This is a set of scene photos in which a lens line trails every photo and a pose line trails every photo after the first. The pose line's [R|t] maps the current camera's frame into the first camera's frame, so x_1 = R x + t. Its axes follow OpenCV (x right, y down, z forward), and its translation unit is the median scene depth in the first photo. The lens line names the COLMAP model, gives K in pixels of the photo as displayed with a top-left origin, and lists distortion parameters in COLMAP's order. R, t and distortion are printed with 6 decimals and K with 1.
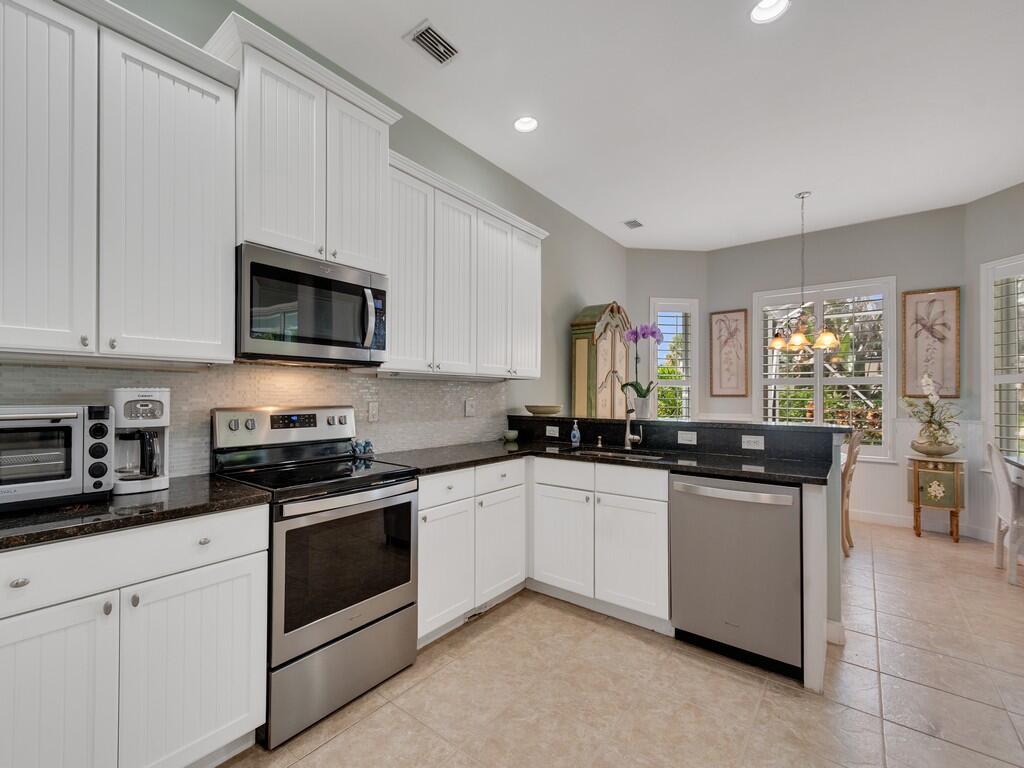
lens RADIAL K [[453.6, 0, 498.0], [0, 453.6, 393.2], [0, 0, 1]] dist [0.003718, -0.000702]
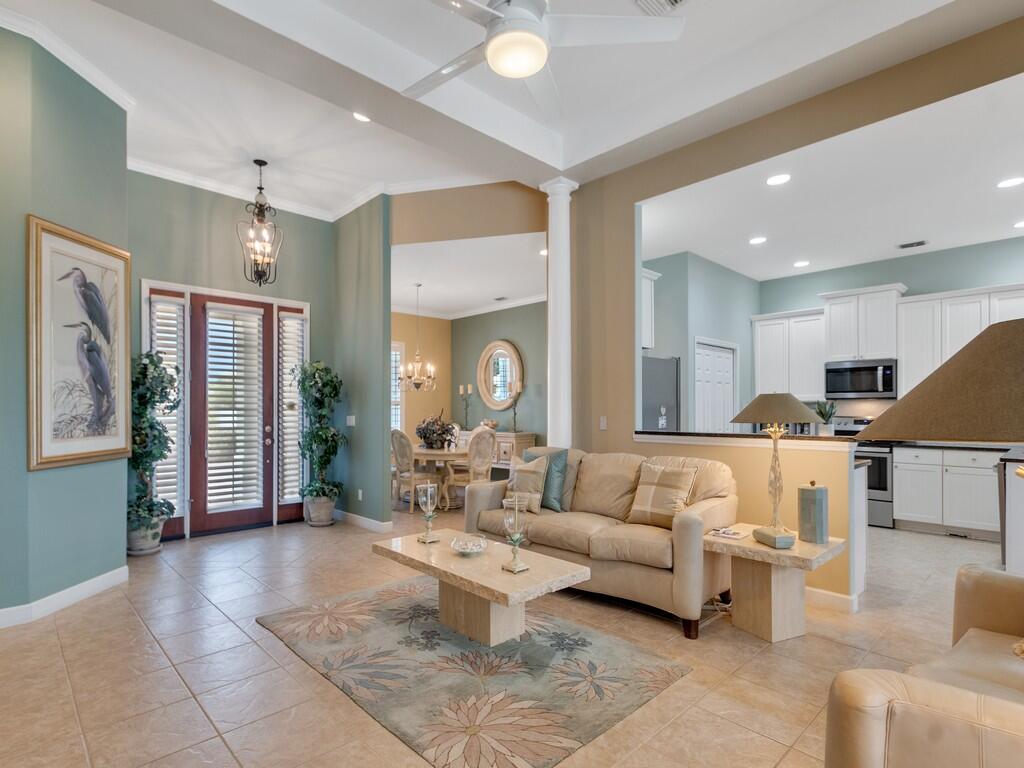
lens RADIAL K [[538.0, 0, 498.4], [0, 538.0, 410.9], [0, 0, 1]] dist [0.001091, 0.000263]
pose [[-0.137373, -0.005756, -0.990503, 1.432424], [-0.000139, 0.999983, -0.005792, 0.007851], [0.990519, -0.000658, -0.137371, -0.304326]]
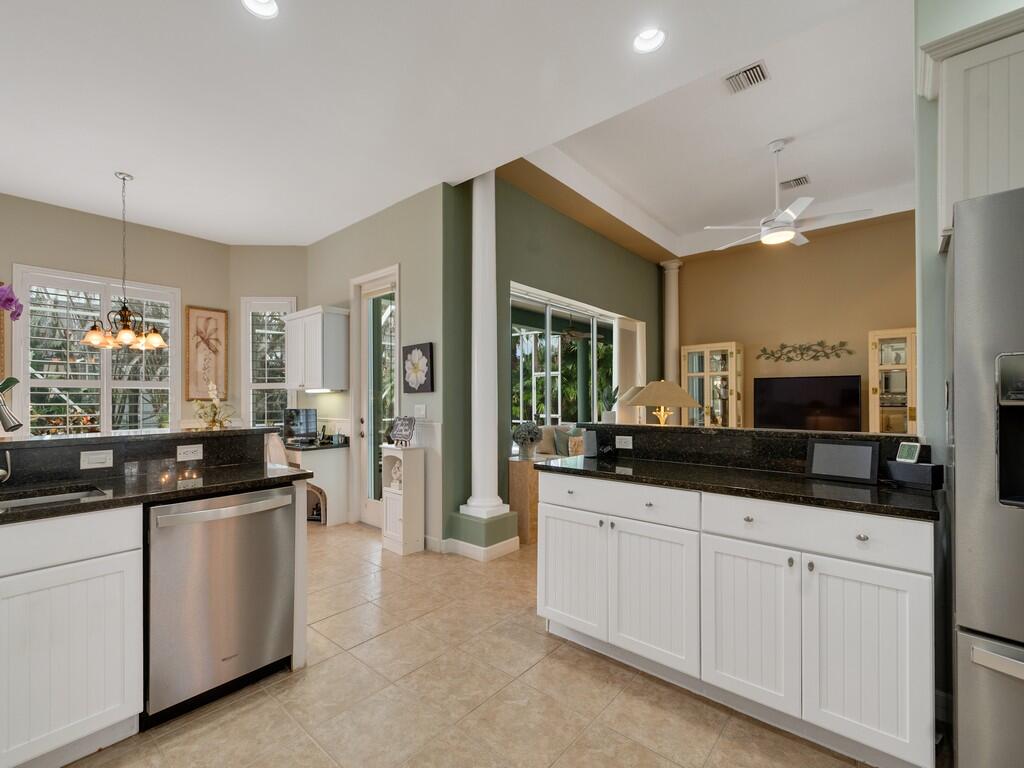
lens RADIAL K [[445.0, 0, 497.3], [0, 445.0, 394.0], [0, 0, 1]] dist [0.000687, -0.000155]
pose [[0.056447, 0.004217, 0.998397, -0.156372], [0.002812, 0.999986, -0.004383, -0.000381], [-0.998402, 0.003055, 0.056435, 0.203071]]
